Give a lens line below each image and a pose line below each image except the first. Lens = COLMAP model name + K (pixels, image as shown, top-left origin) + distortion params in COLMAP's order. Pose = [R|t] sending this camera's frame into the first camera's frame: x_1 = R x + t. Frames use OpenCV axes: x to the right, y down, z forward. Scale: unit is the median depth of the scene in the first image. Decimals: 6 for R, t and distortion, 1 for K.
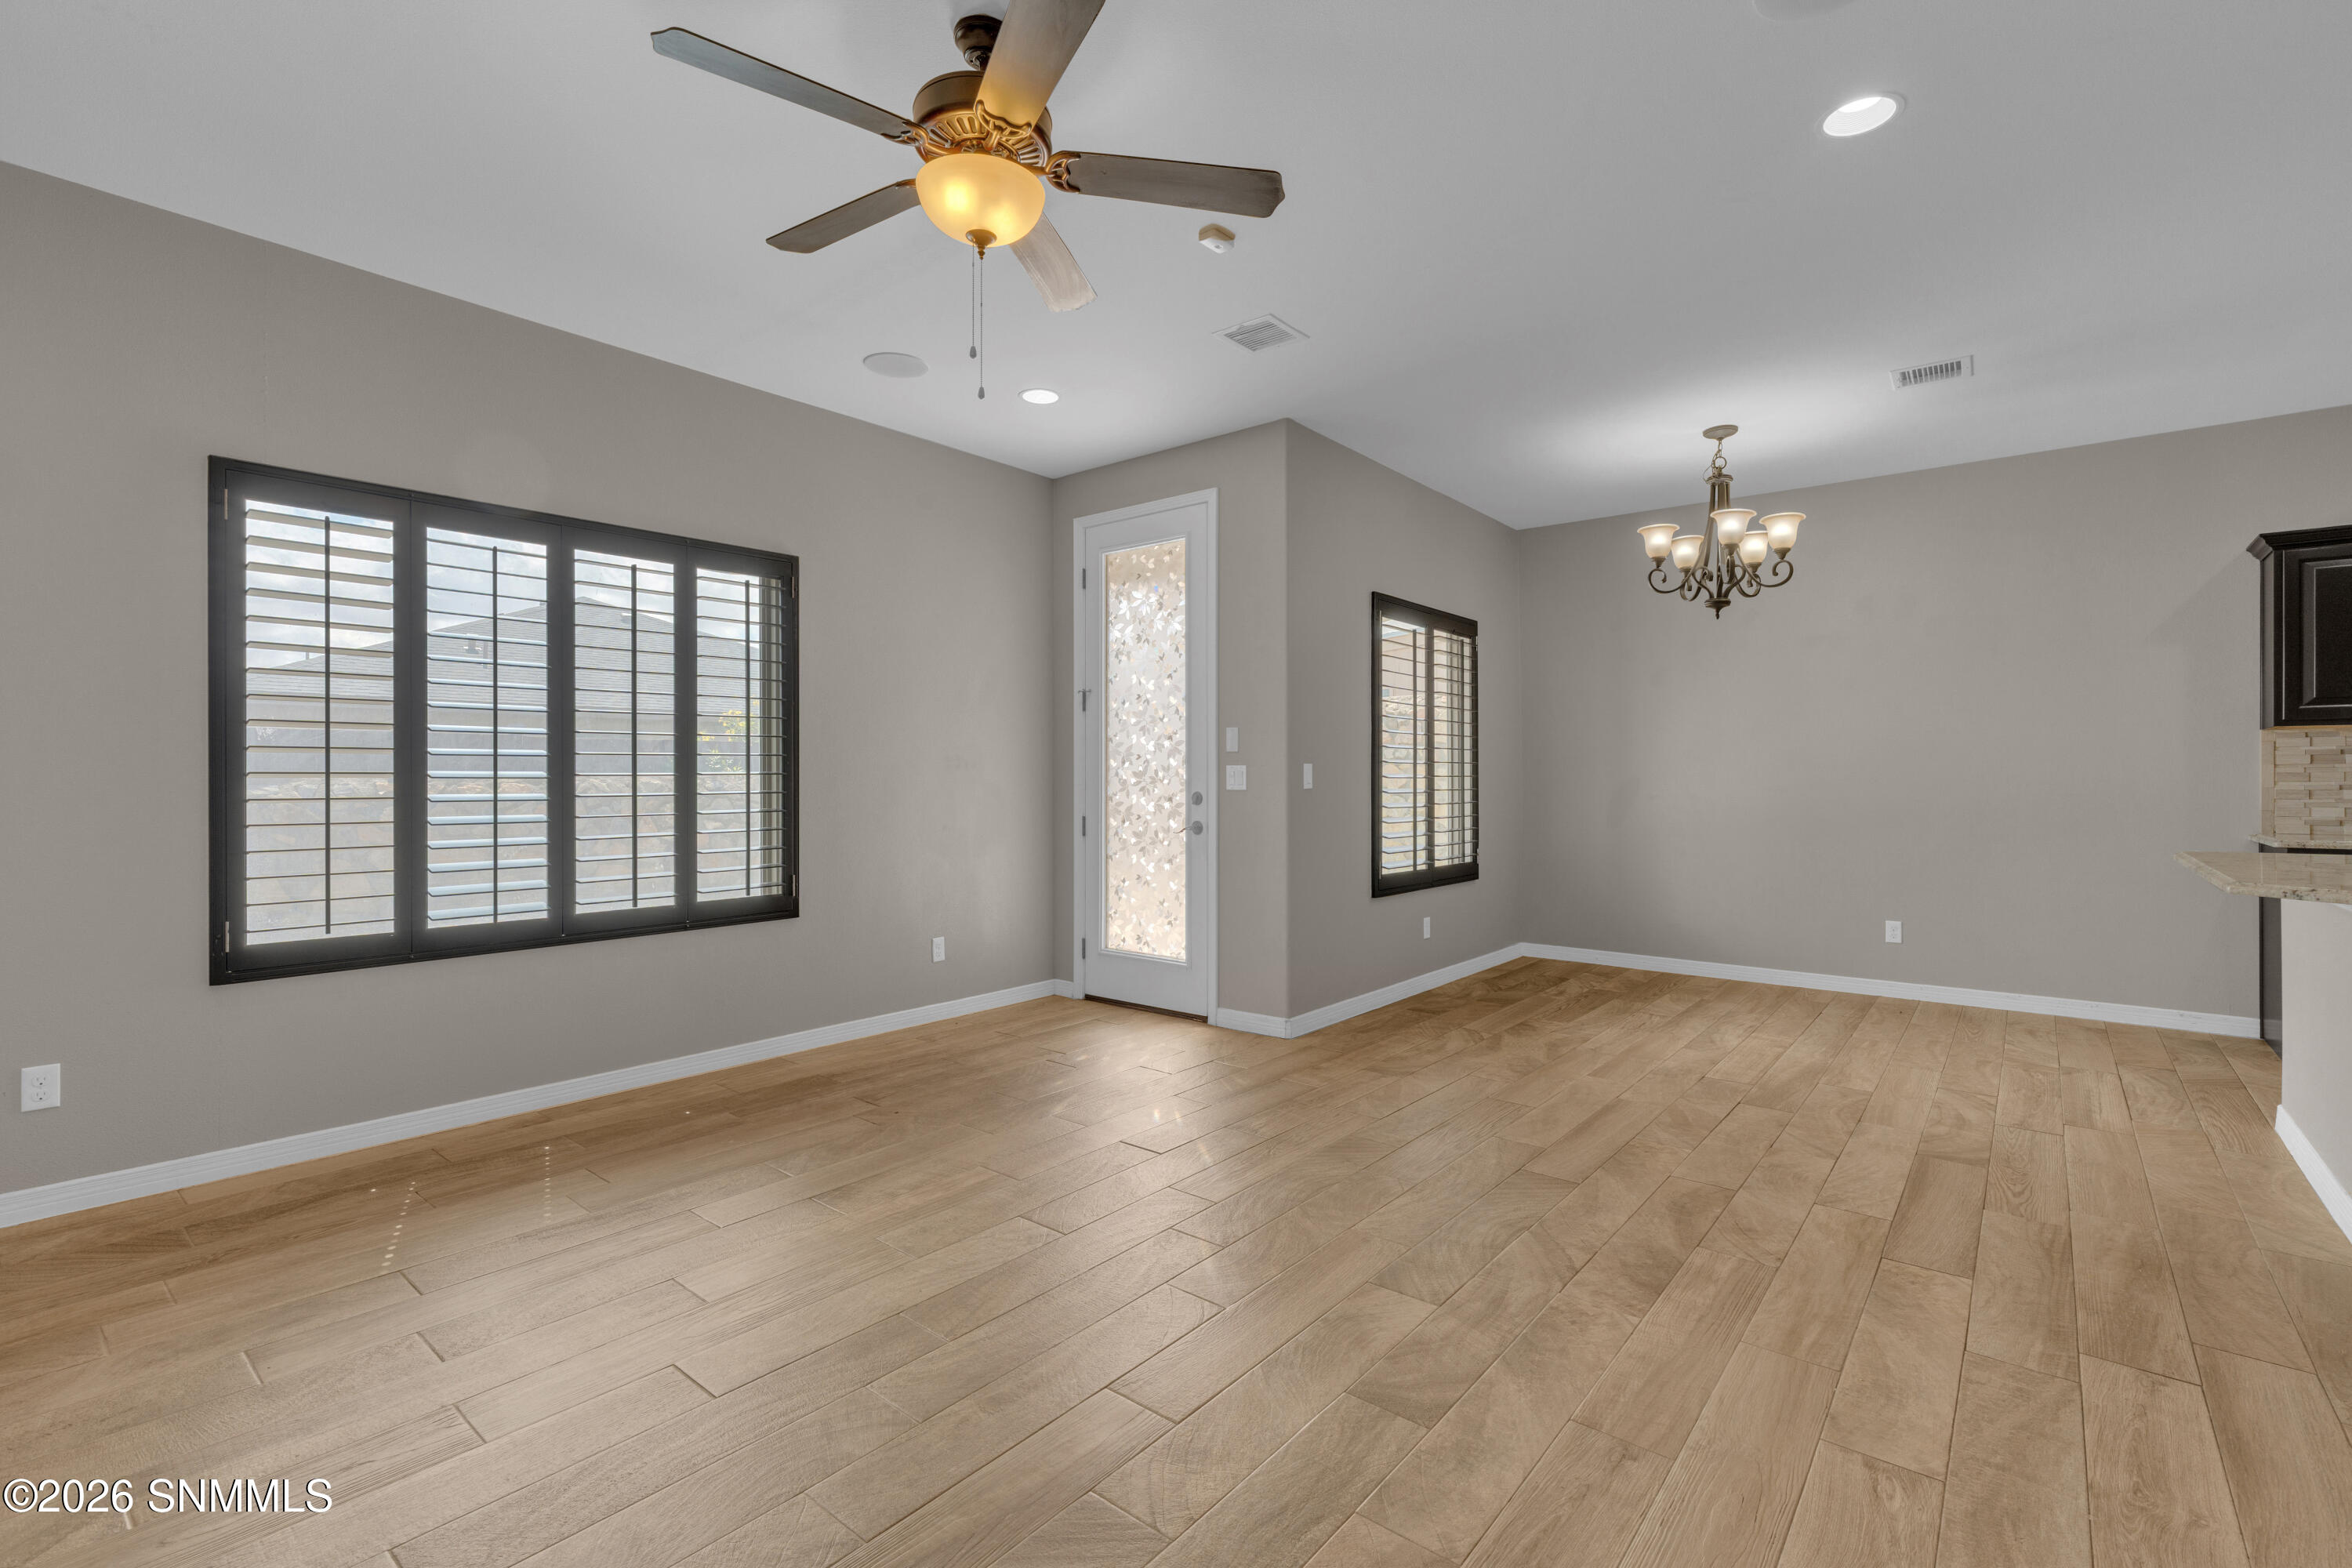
lens RADIAL K [[1049.6, 0, 1173.8], [0, 1049.6, 778.7], [0, 0, 1]] dist [-0.005336, 0.001790]
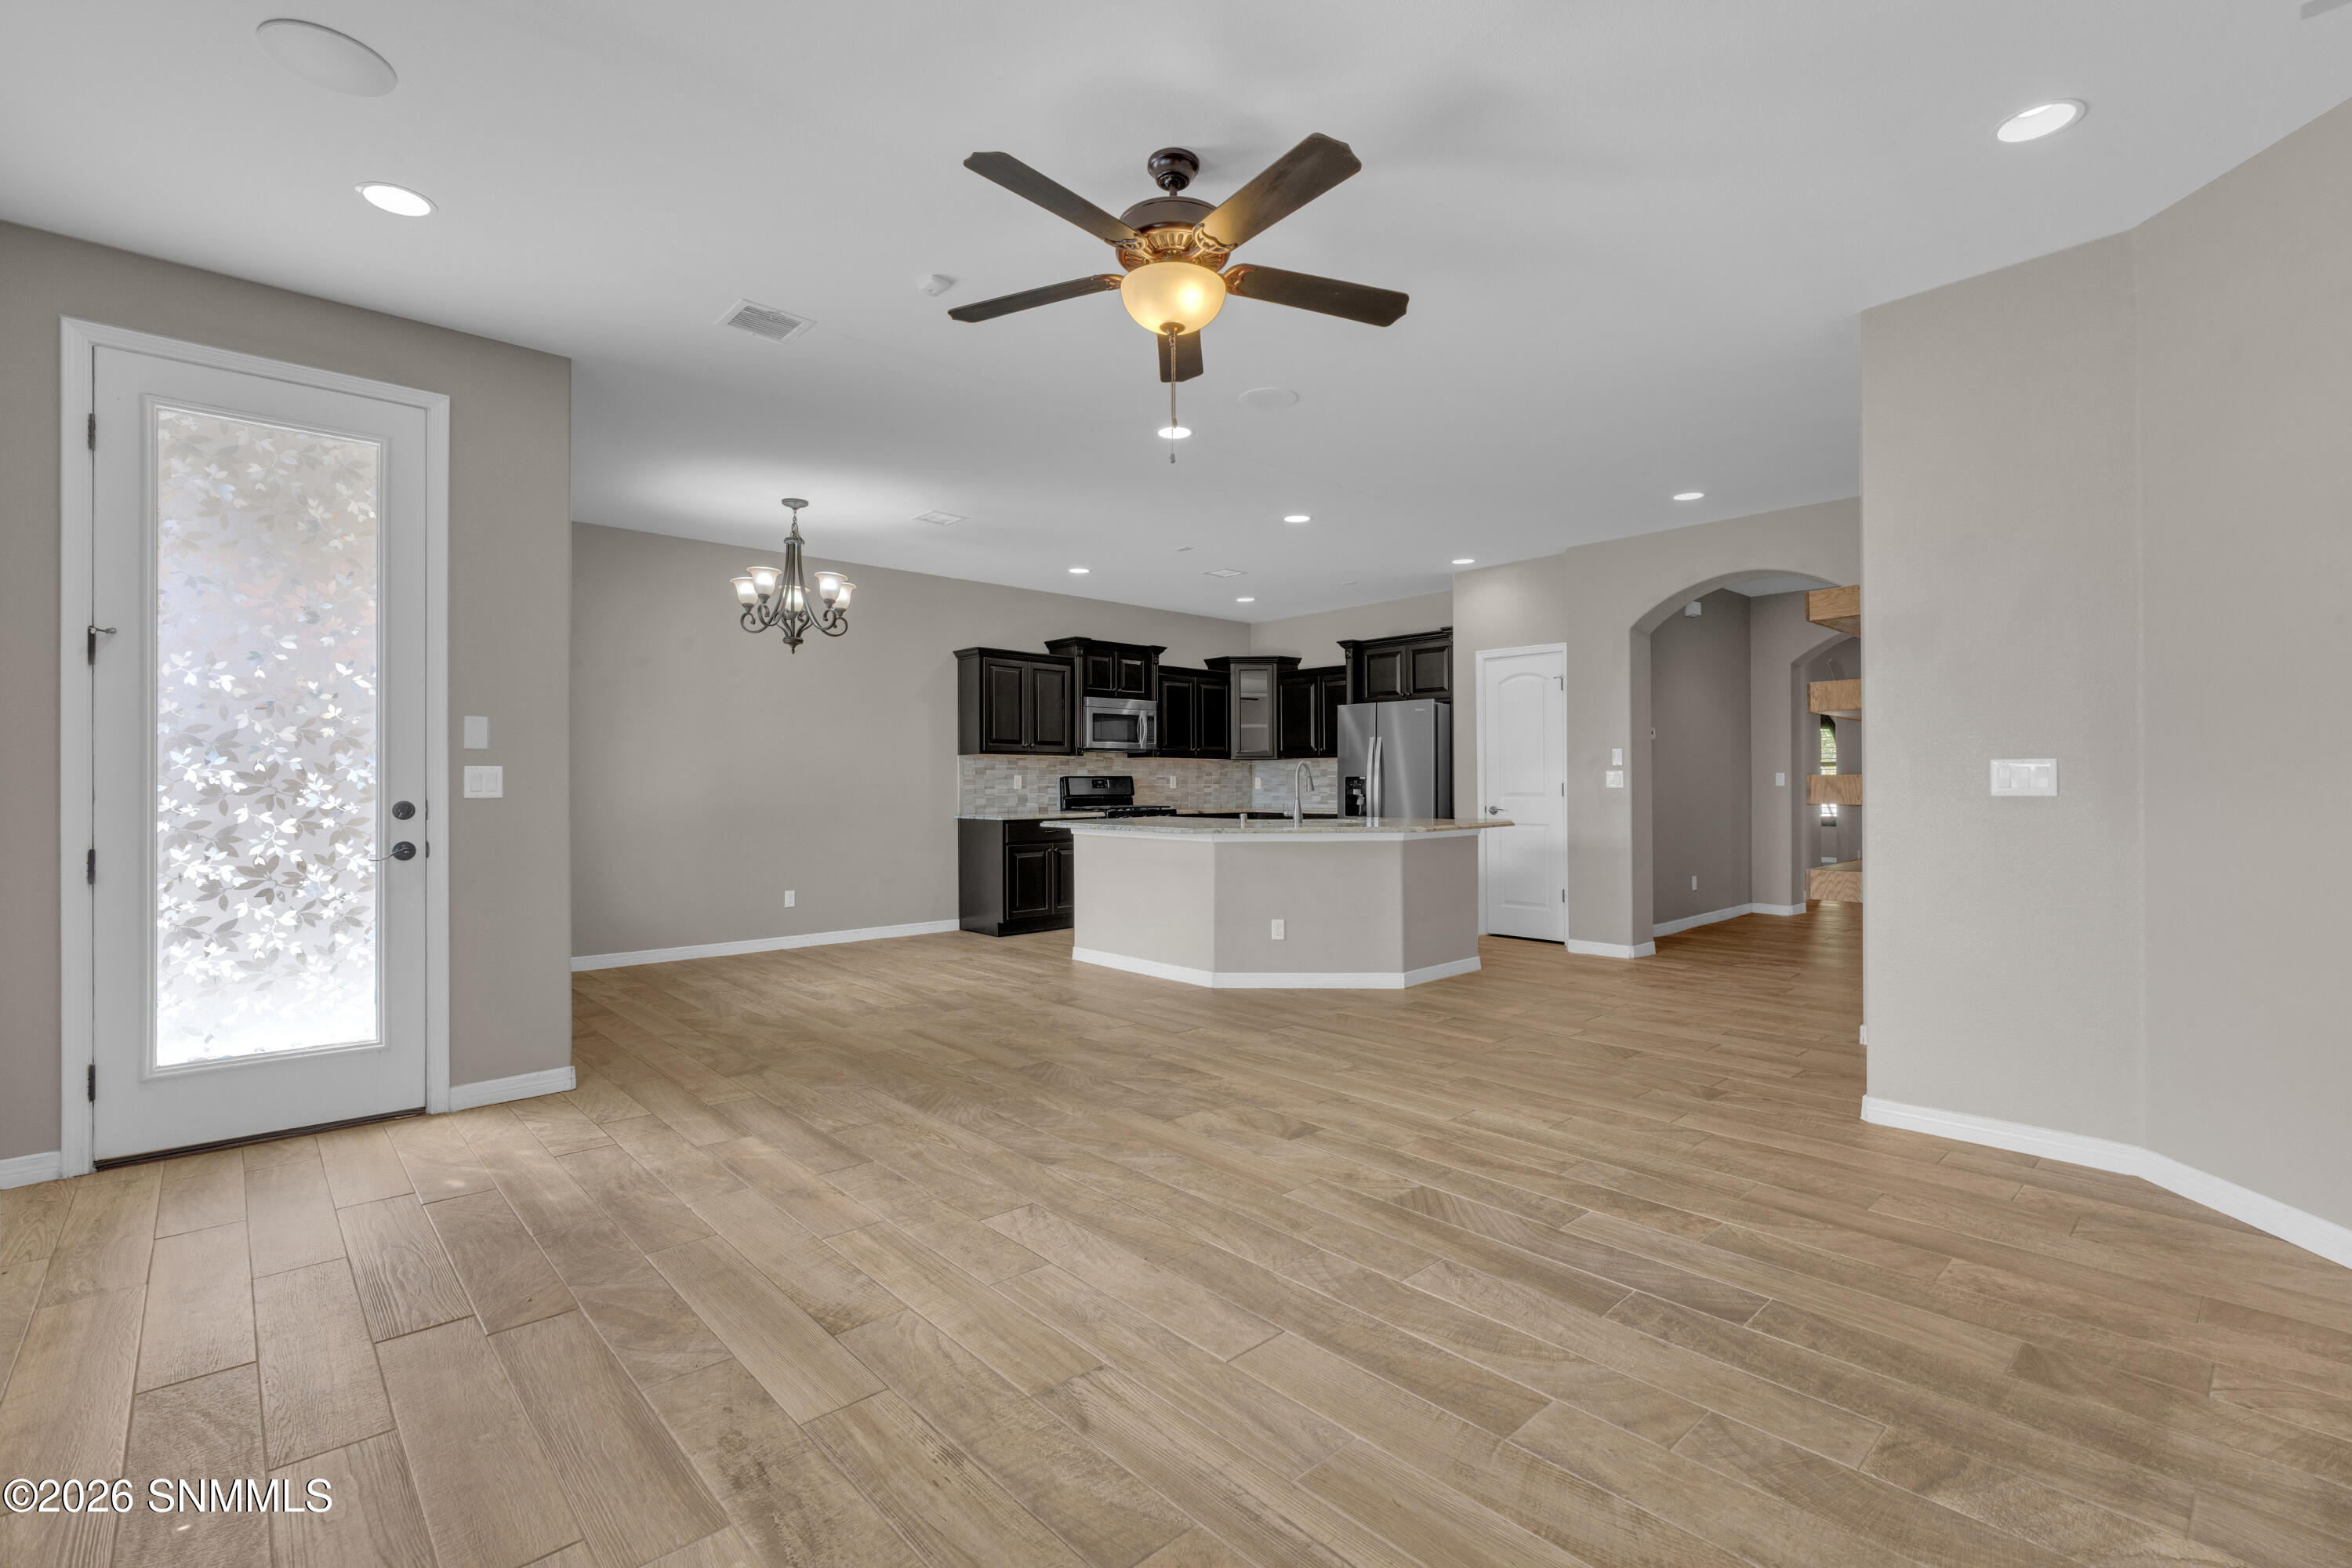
lens RADIAL K [[1049.6, 0, 1164.5], [0, 1049.6, 775.3], [0, 0, 1]] dist [-0.005336, 0.001790]
pose [[0.142466, 0.007132, 0.989774, -0.685706], [0.002299, 0.999969, -0.007536, 0.001240], [-0.989797, 0.003349, 0.142445, 0.419757]]
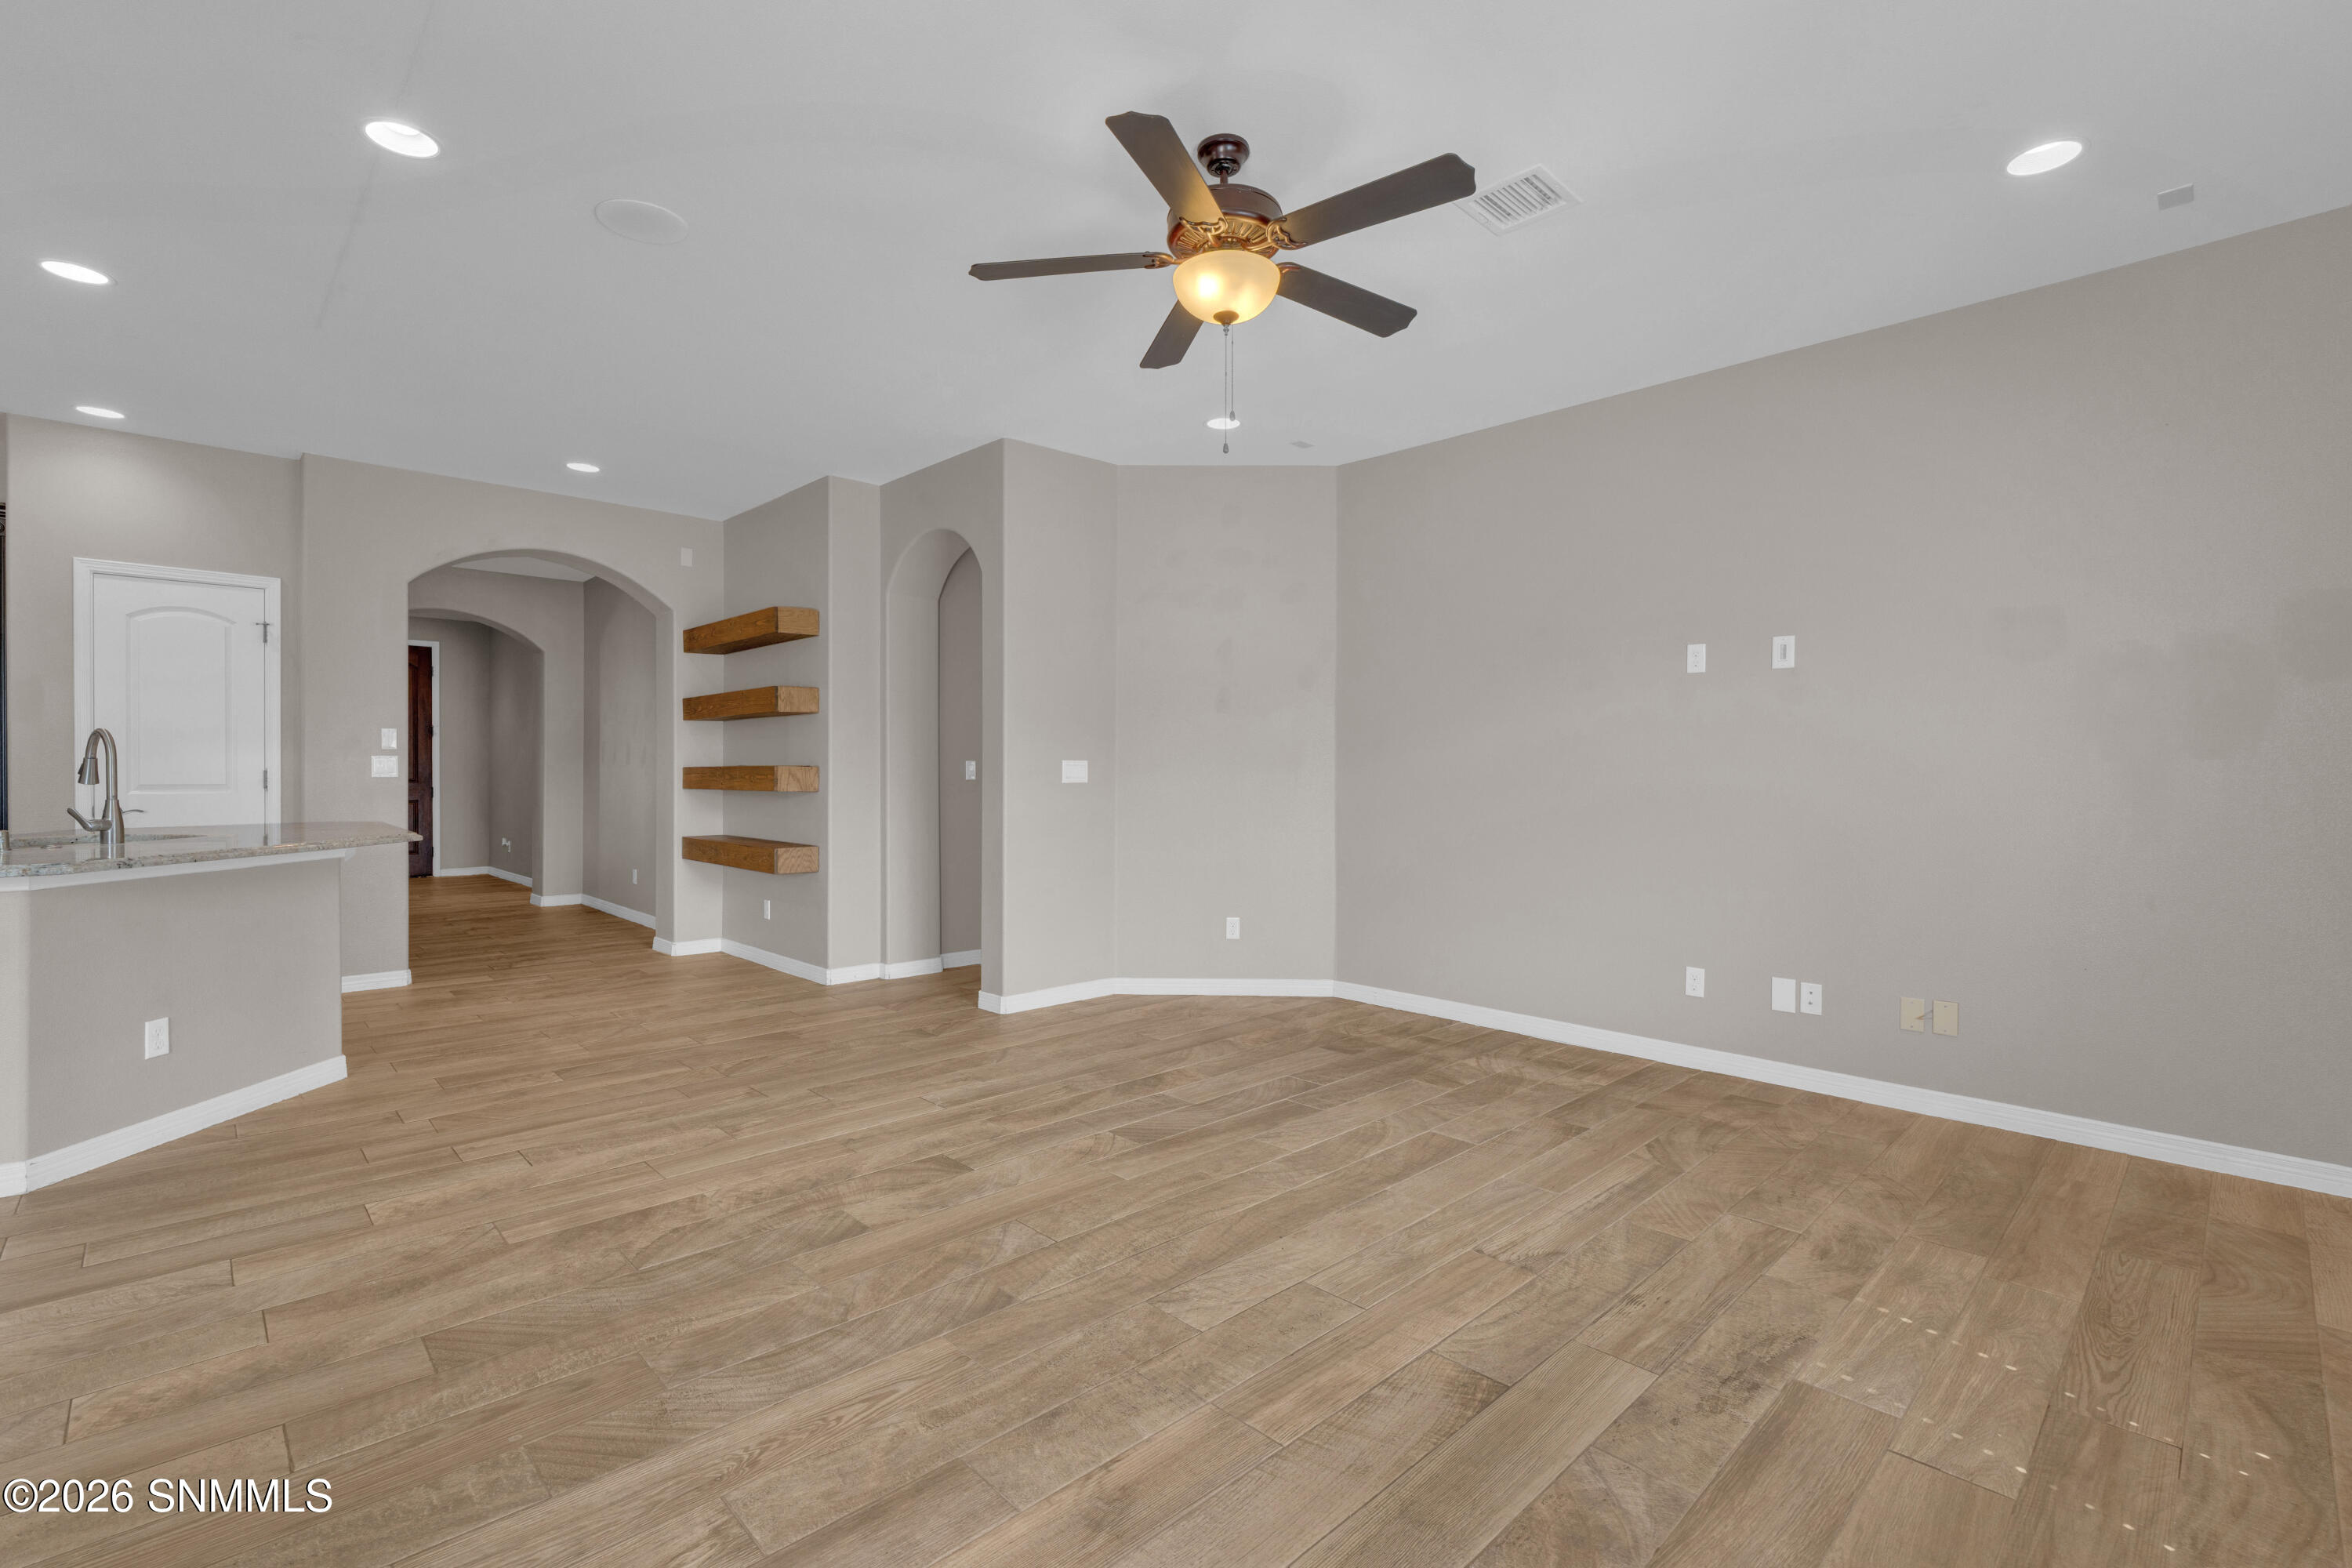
lens RADIAL K [[1049.6, 0, 1172.5], [0, 1049.6, 776.1], [0, 0, 1]] dist [-0.005336, 0.001790]
pose [[-0.993623, -0.006711, 0.112556, -0.130114], [-0.006588, 0.999977, 0.001467, 0.000851], [-0.112563, 0.000716, -0.993644, 1.096865]]
